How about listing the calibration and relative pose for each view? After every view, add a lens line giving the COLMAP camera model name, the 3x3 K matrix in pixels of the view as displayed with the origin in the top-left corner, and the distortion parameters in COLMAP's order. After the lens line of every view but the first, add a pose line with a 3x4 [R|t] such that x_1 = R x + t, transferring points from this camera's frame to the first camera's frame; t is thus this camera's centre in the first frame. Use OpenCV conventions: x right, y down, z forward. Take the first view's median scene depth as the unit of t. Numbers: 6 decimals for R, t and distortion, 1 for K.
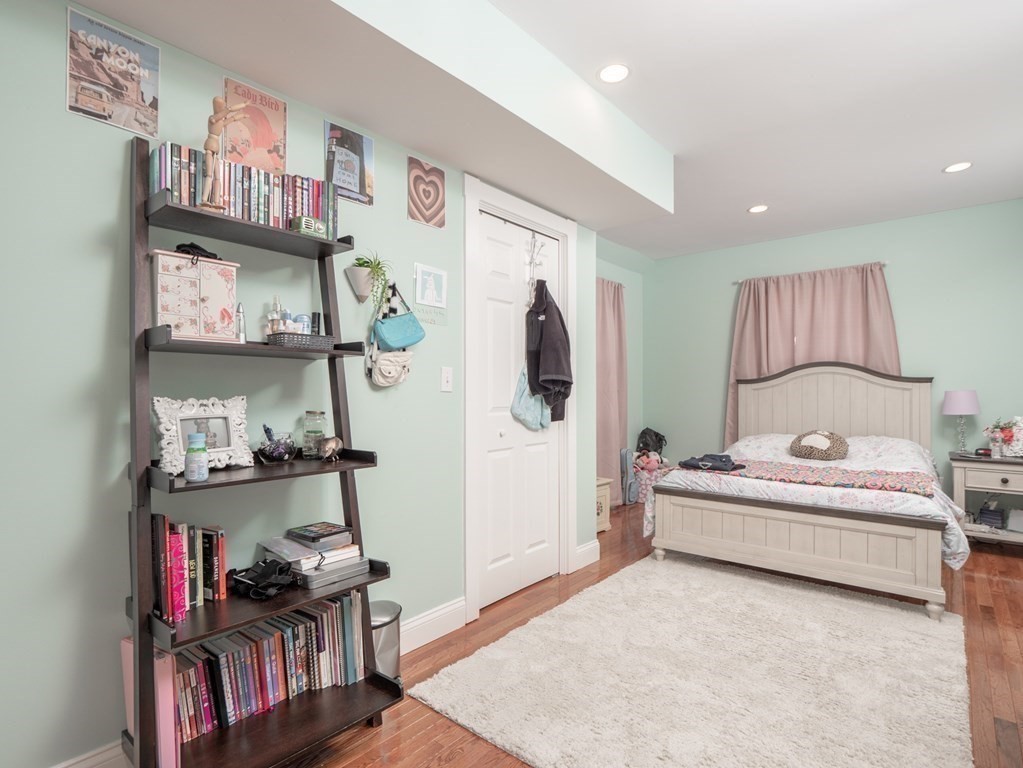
lens RADIAL K [[509.5, 0, 514.9], [0, 509.5, 390.6], [0, 0, 1]] dist [-0.005262, -0.001764]
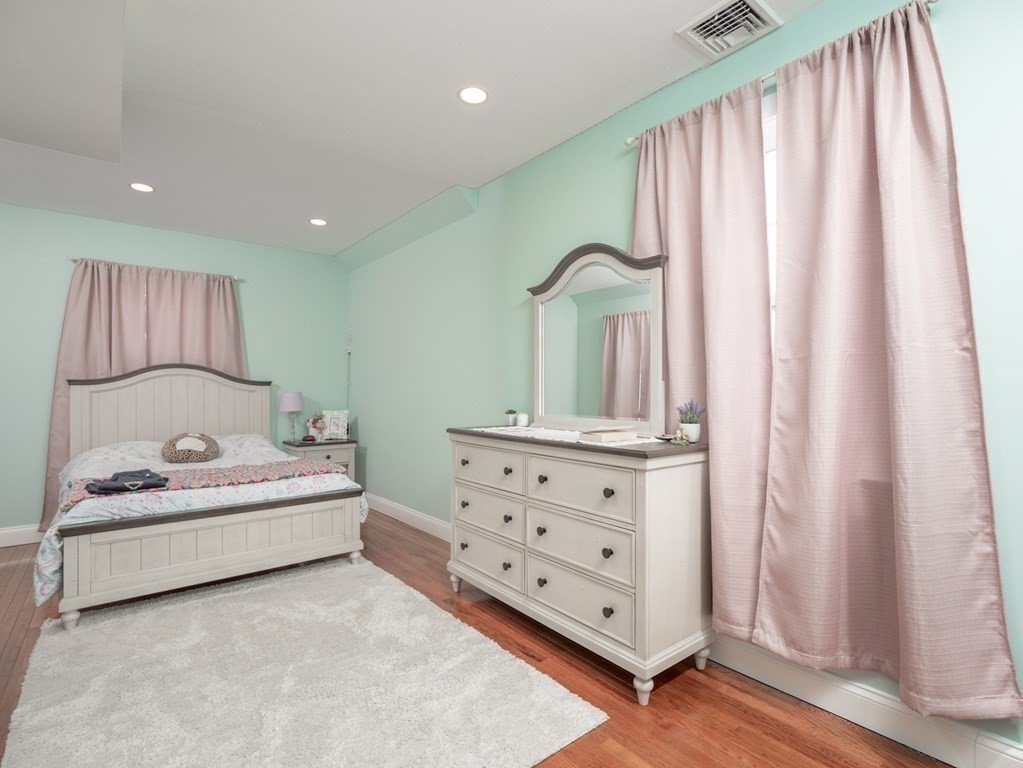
lens RADIAL K [[497.6, 0, 512.5], [0, 497.6, 380.9], [0, 0, 1]] dist [-0.009104, -0.003761]
pose [[0.212873, 0.016774, 0.976936, -0.233395], [0.005145, 0.999820, -0.018288, -0.002597], [-0.977066, 0.008919, 0.212748, 0.200794]]
